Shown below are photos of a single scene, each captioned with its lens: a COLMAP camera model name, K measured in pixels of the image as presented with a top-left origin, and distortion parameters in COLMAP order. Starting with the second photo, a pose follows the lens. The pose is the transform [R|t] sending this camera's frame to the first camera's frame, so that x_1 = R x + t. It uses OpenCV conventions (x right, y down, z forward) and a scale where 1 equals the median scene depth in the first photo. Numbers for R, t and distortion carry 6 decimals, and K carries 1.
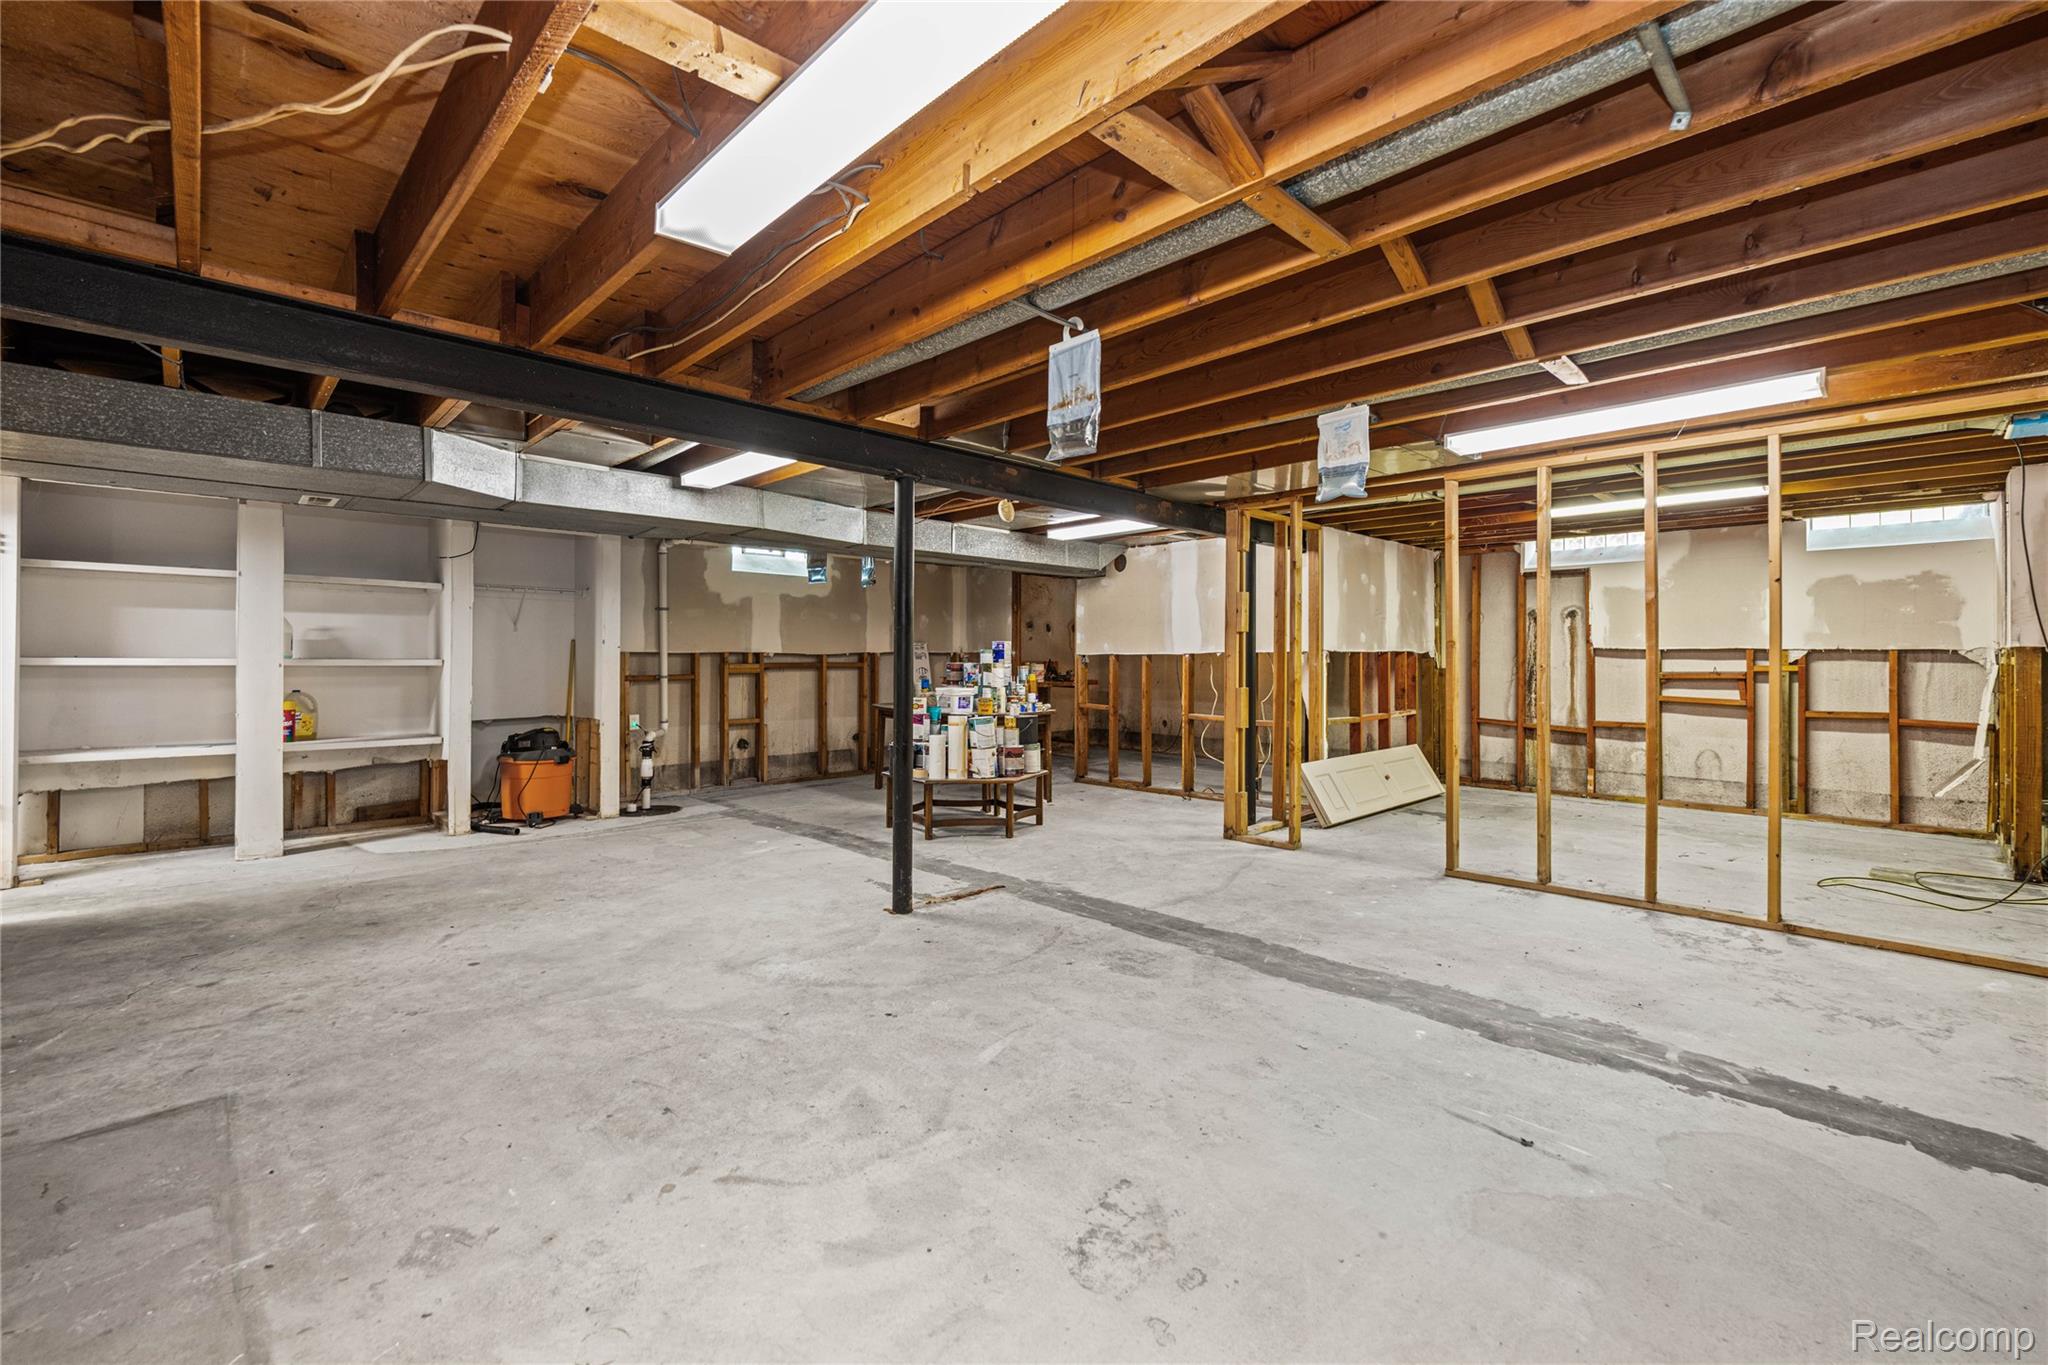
lens RADIAL K [[869.7, 0, 1024.2], [0, 869.7, 652.5], [0, 0, 1]] dist [-0.001040, -0.000468]
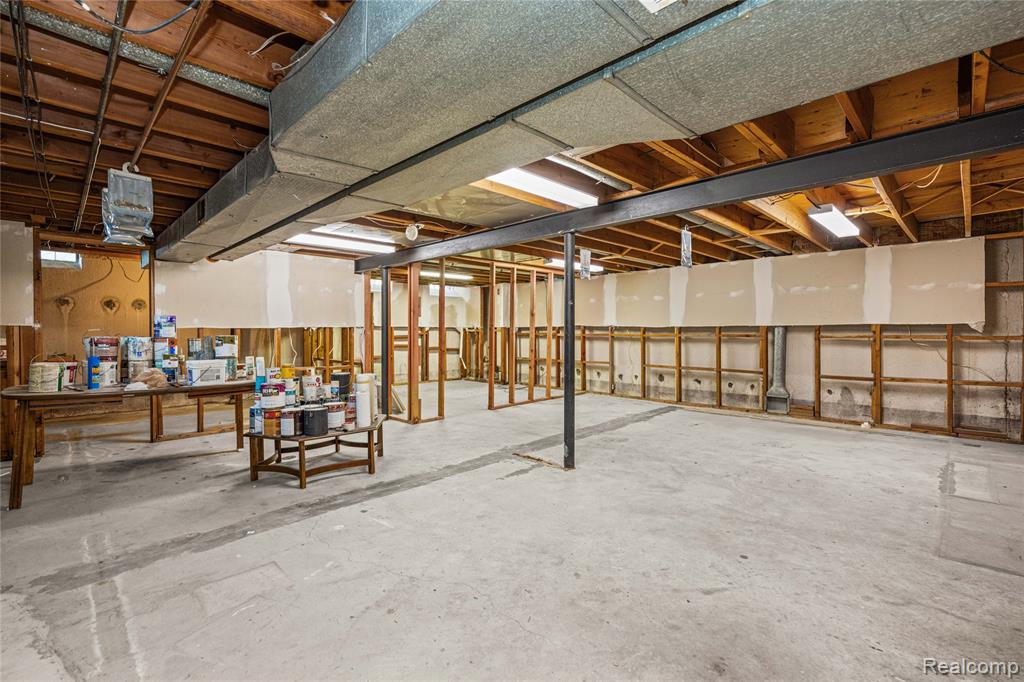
lens RADIAL K [[455.6, 0, 512.0], [0, 455.6, 333.8], [0, 0, 1]] dist [0.000373, 0.001273]
pose [[-0.023956, -0.009399, 0.999669, -1.532132], [-0.006364, 0.999937, 0.009249, 0.006208], [-0.999693, -0.006140, -0.024014, 1.587393]]
